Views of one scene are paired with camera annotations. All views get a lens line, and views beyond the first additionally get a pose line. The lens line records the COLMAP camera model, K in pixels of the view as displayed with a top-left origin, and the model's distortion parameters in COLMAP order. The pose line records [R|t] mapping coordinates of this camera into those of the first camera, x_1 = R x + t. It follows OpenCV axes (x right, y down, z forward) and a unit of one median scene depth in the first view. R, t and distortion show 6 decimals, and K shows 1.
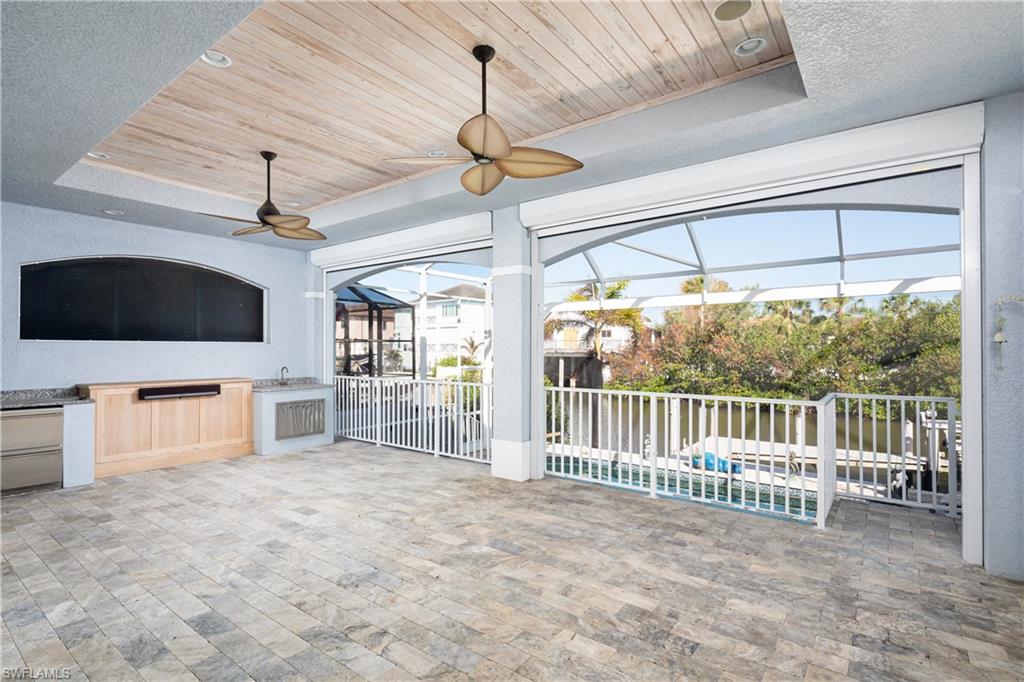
lens RADIAL K [[495.2, 0, 510.8], [0, 495.2, 346.4], [0, 0, 1]] dist [0.005119, -0.003597]
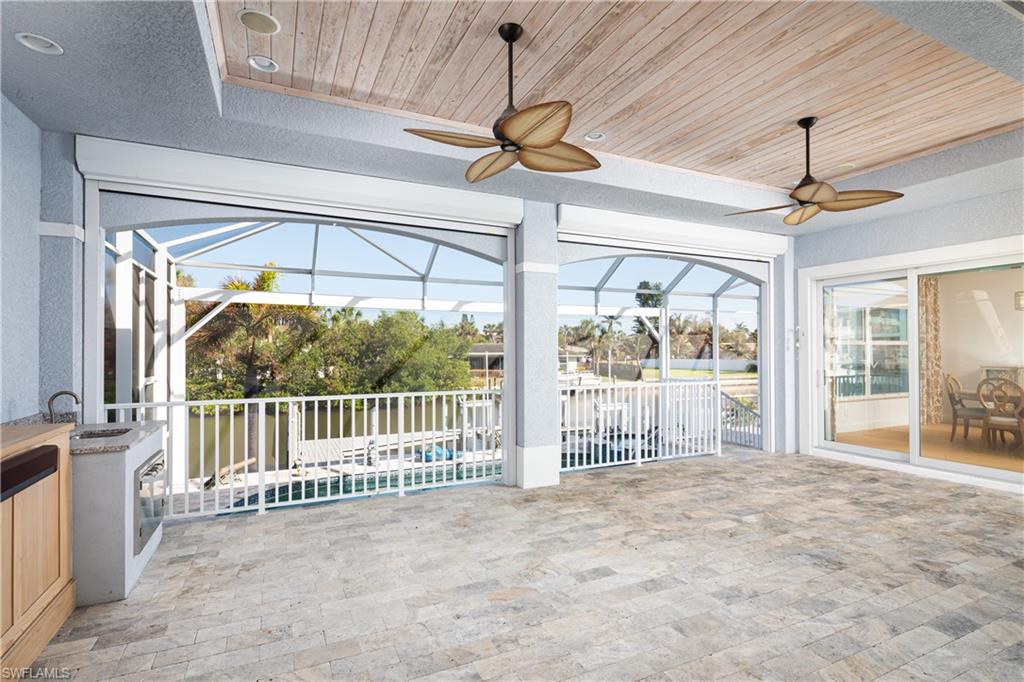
lens RADIAL K [[495.2, 0, 505.1], [0, 495.2, 347.2], [0, 0, 1]] dist [0.005119, -0.003597]
pose [[0.460081, 0.008752, 0.887834, -1.169221], [-0.004946, 0.999961, -0.007295, 0.008958], [-0.887863, -0.001035, 0.460106, 0.823143]]
